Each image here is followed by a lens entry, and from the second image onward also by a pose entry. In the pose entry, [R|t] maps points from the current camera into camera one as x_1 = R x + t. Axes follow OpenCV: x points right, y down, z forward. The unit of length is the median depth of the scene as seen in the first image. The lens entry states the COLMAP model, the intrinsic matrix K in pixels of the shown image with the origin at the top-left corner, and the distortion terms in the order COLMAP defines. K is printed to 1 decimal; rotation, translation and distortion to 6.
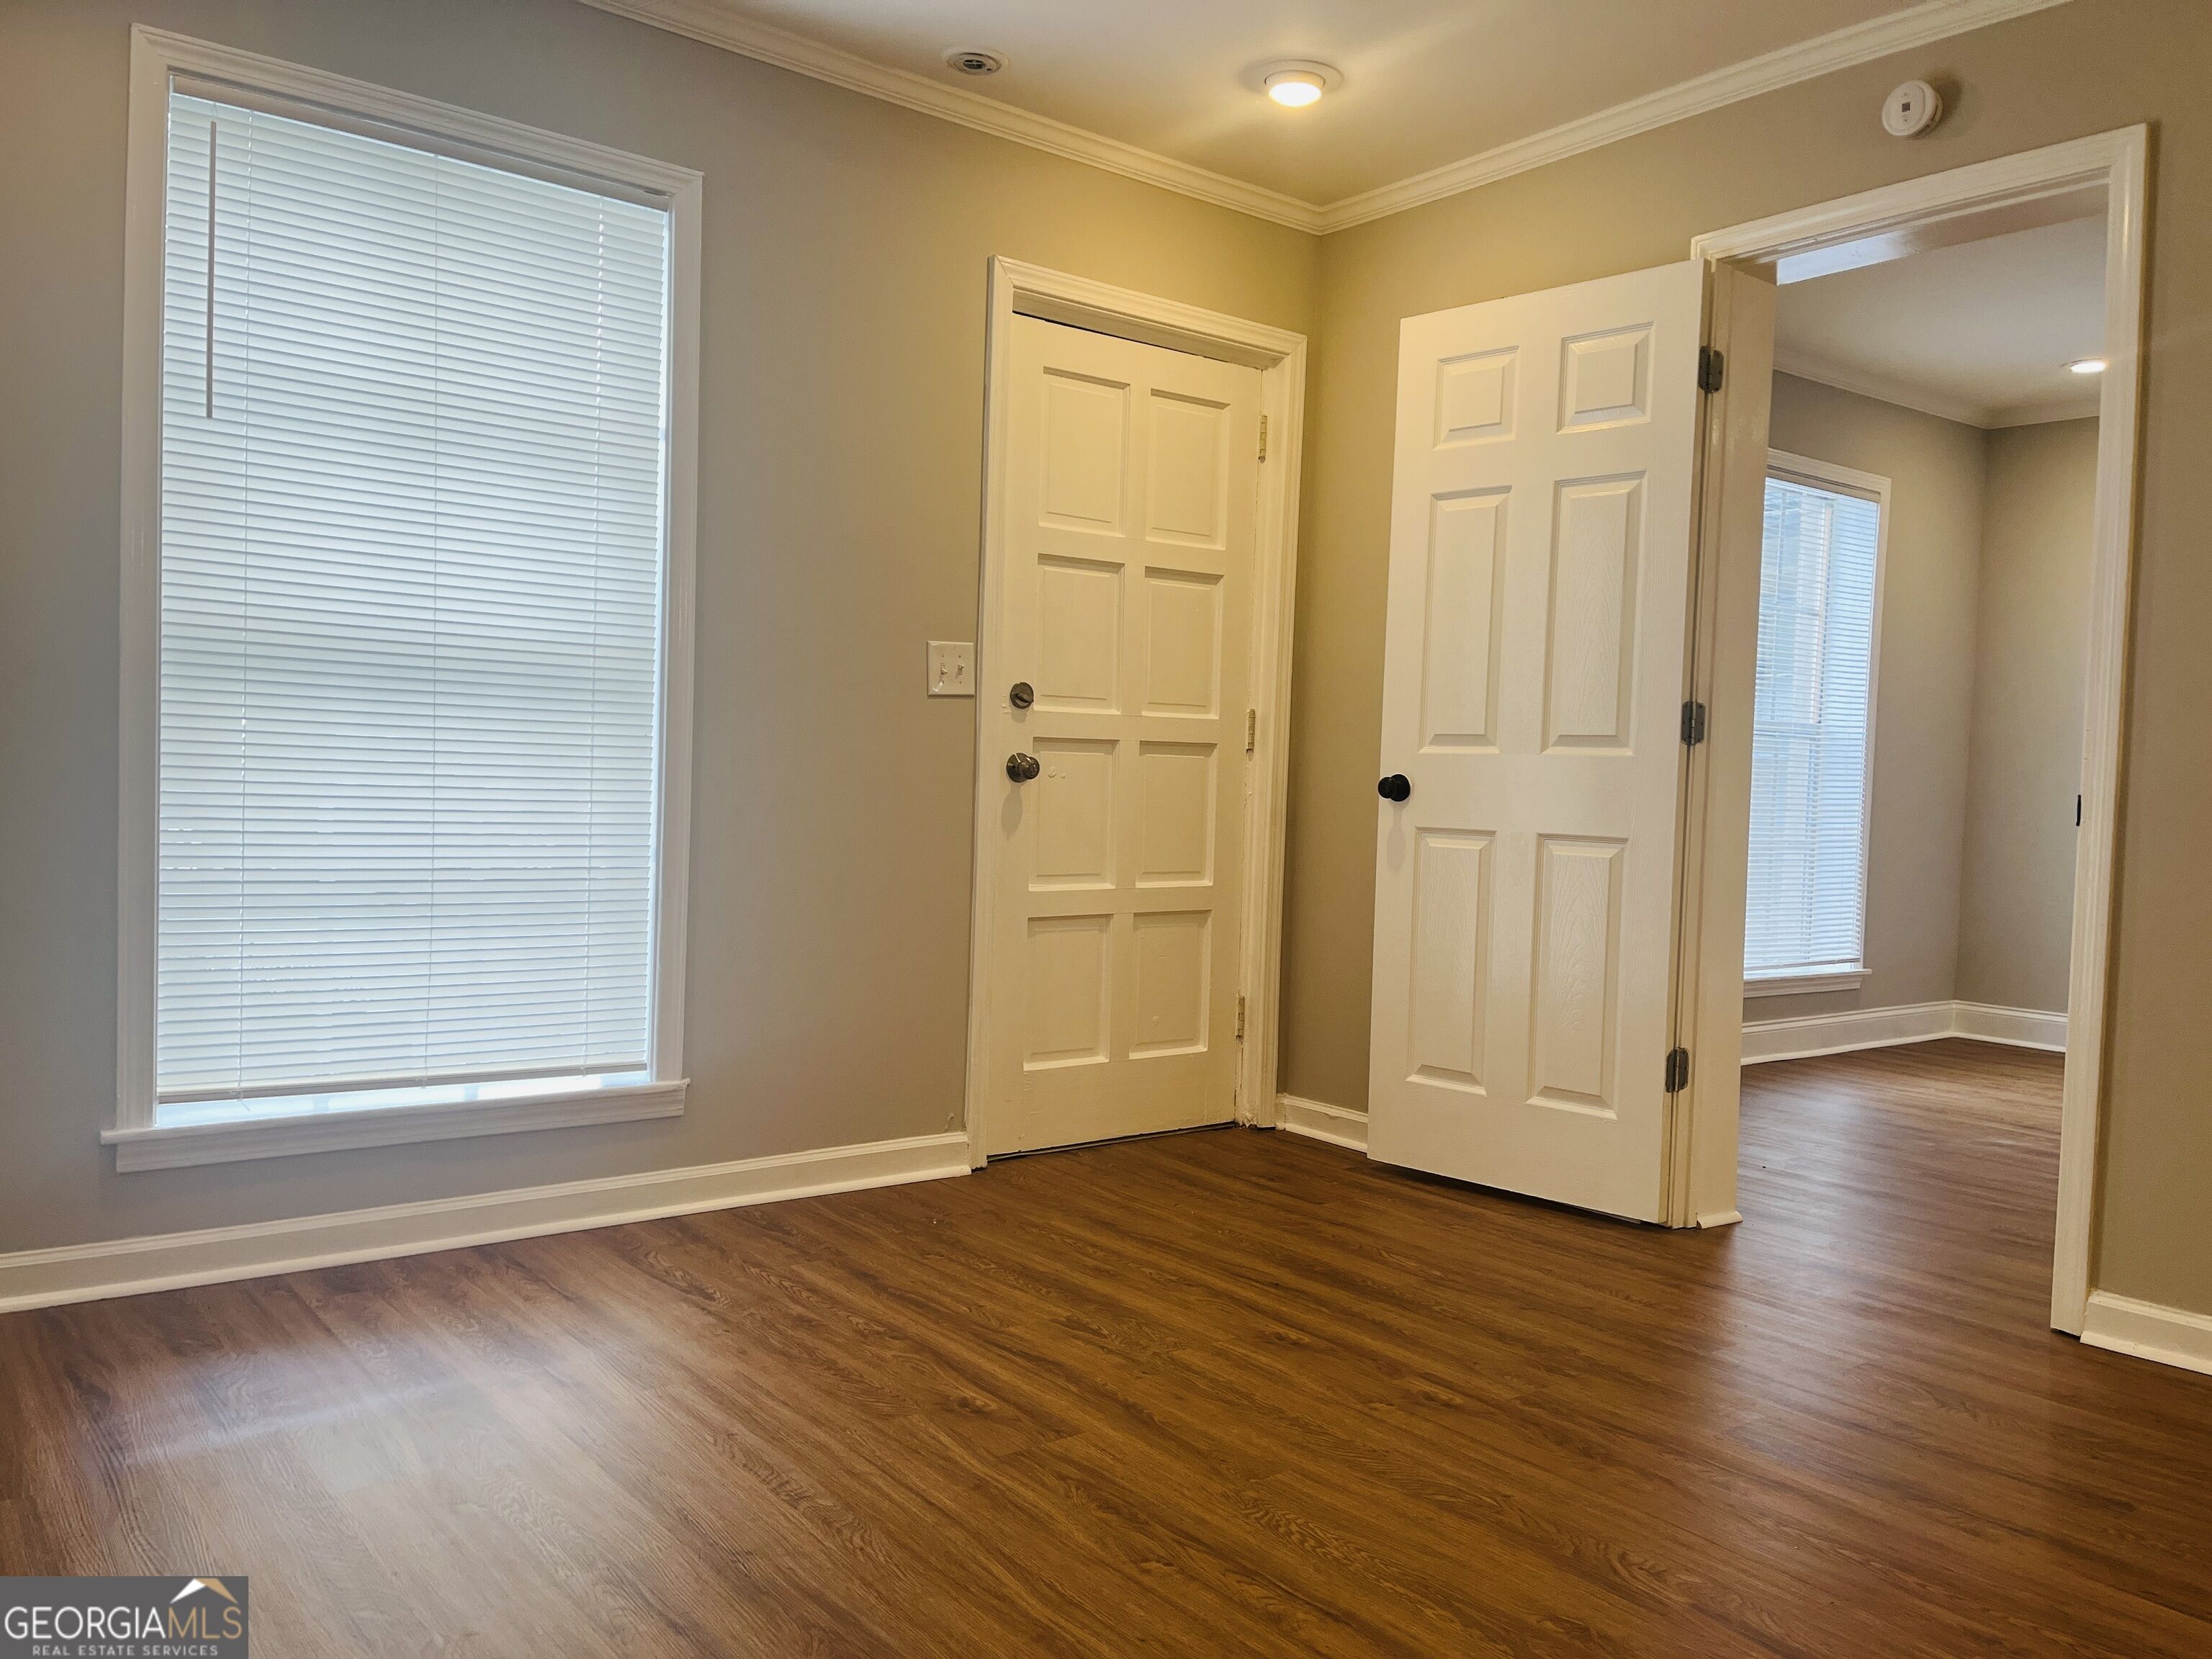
lens RADIAL K [[1694.8, 0, 1106.3], [0, 1694.8, 840.8], [0, 0, 1]] dist [0.077554, -0.085638]
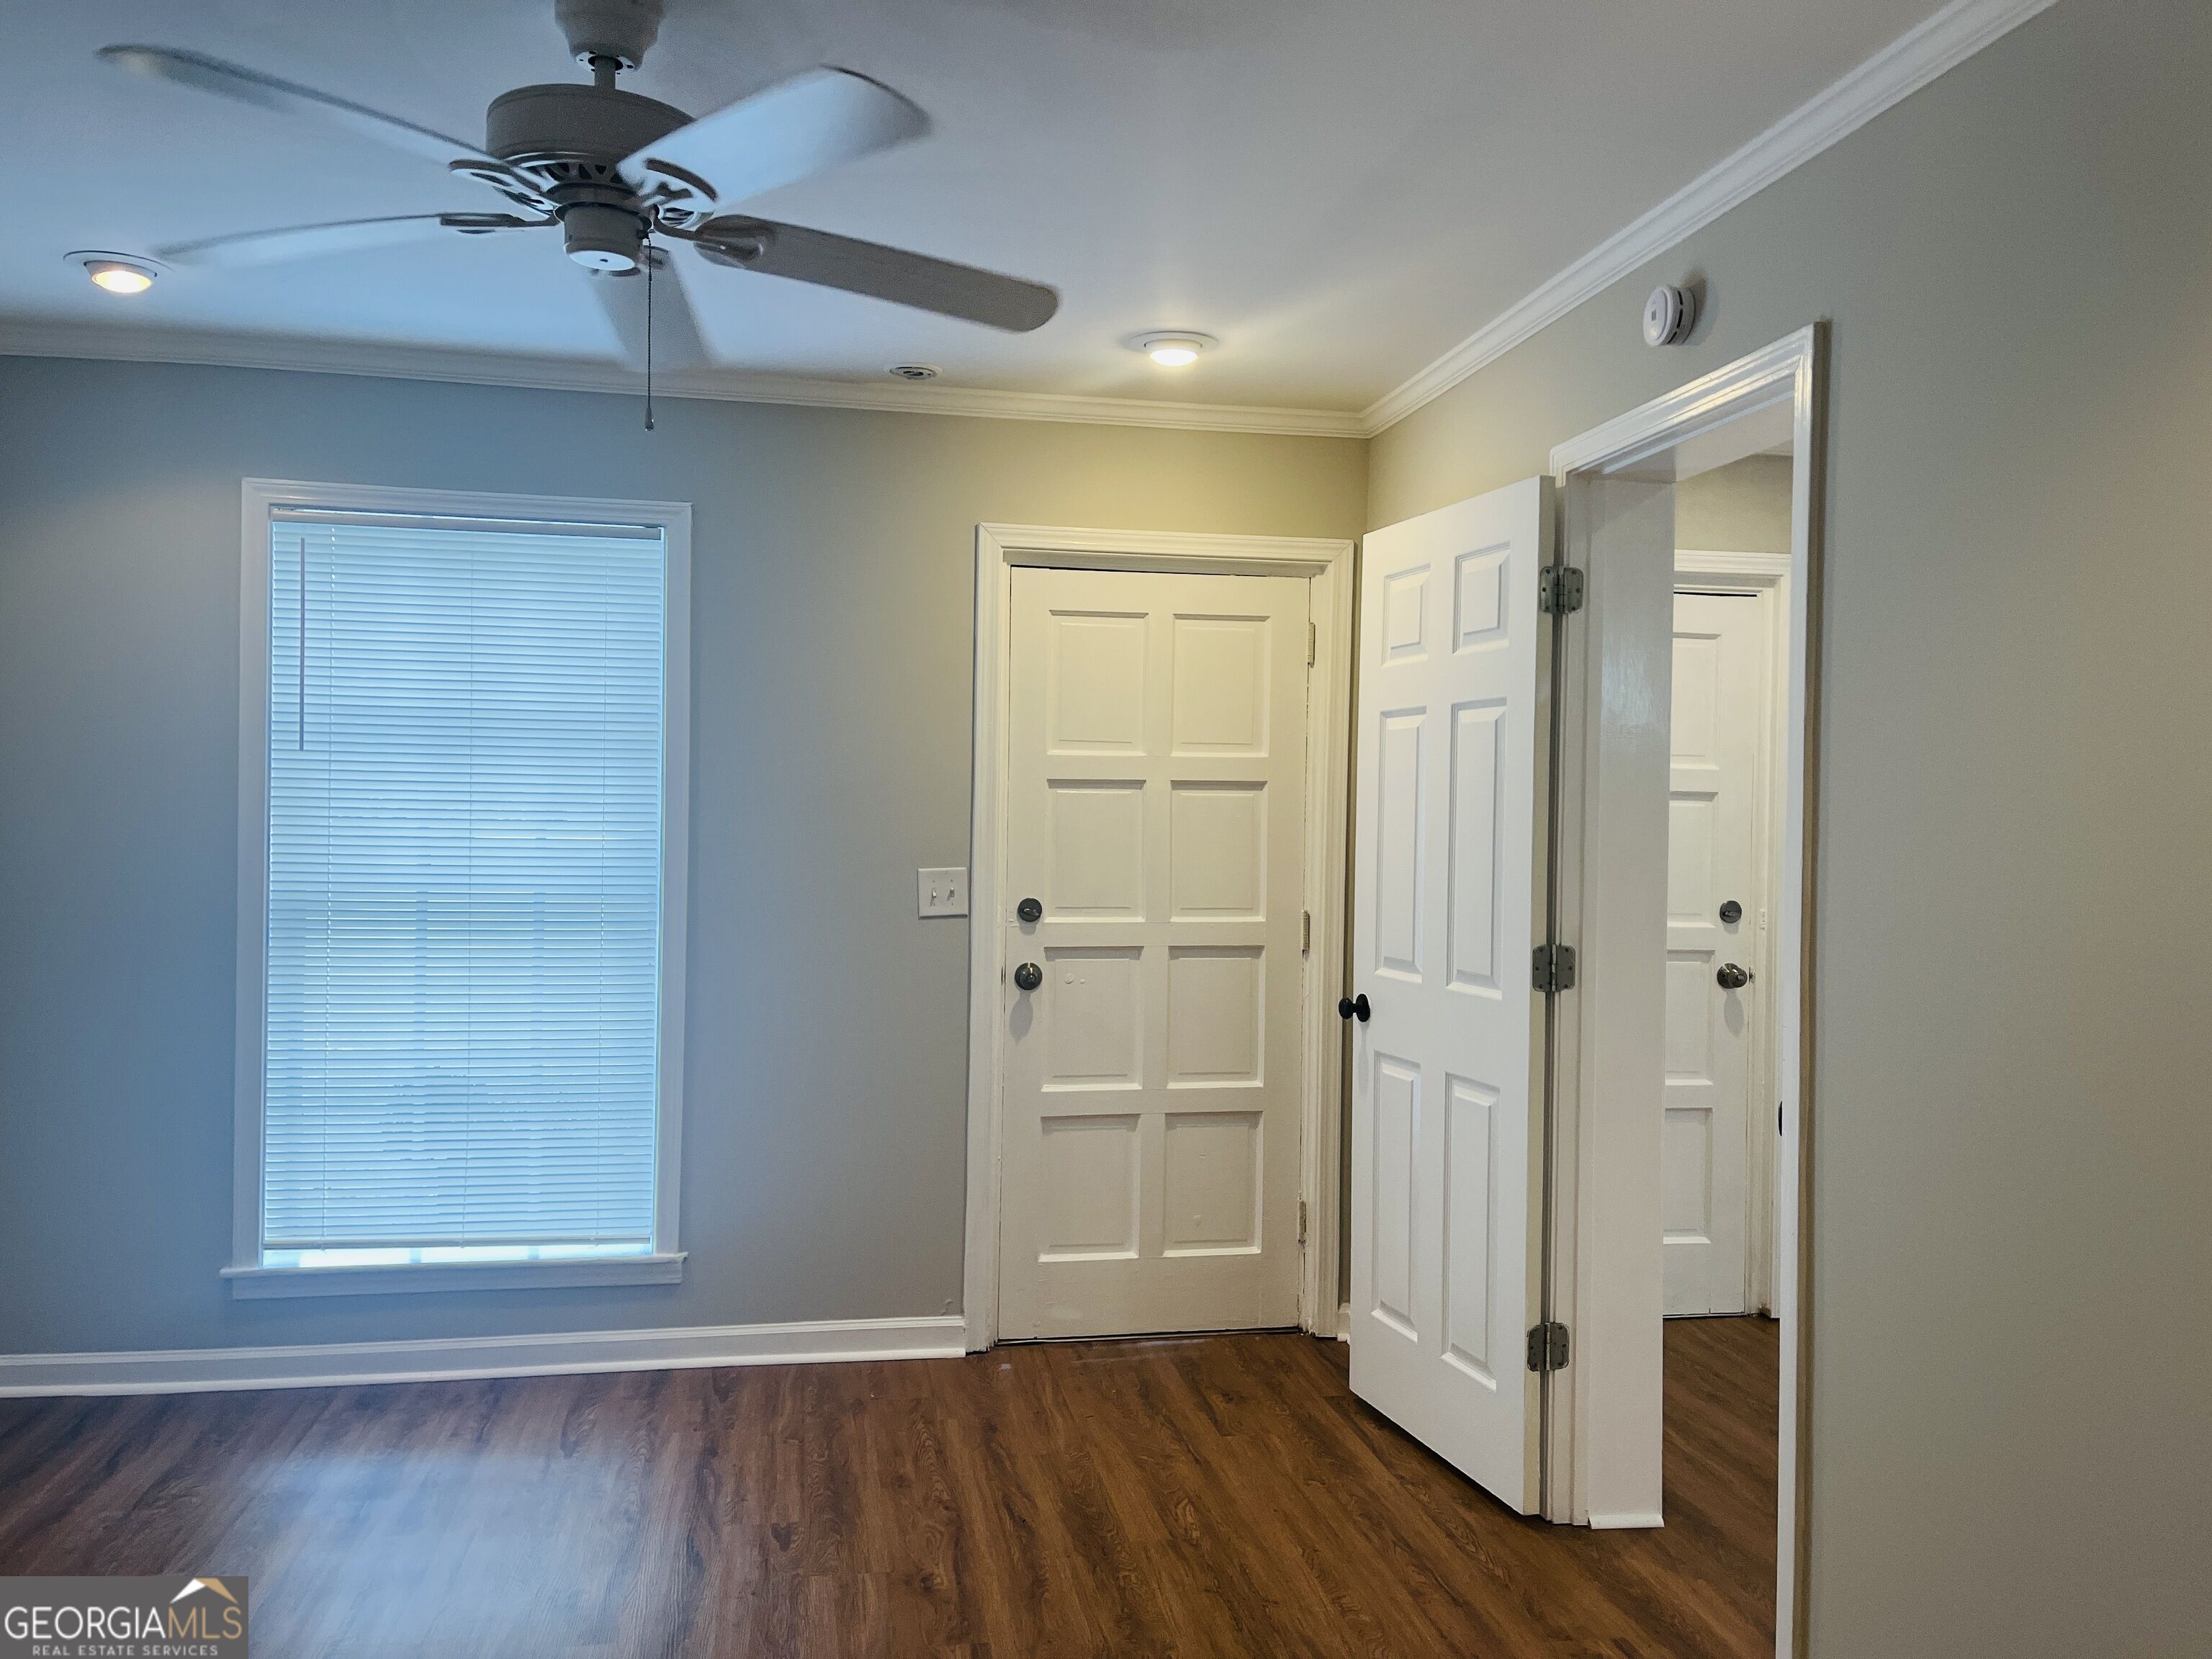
lens RADIAL K [[1694.8, 0, 1104.8], [0, 1694.8, 828.3], [0, 0, 1]] dist [0.077554, -0.085638]
pose [[0.887521, -0.015565, -0.460504, 0.551537], [-0.005148, 0.999032, -0.043690, -0.102147], [0.460738, 0.041146, 0.886582, 0.067429]]
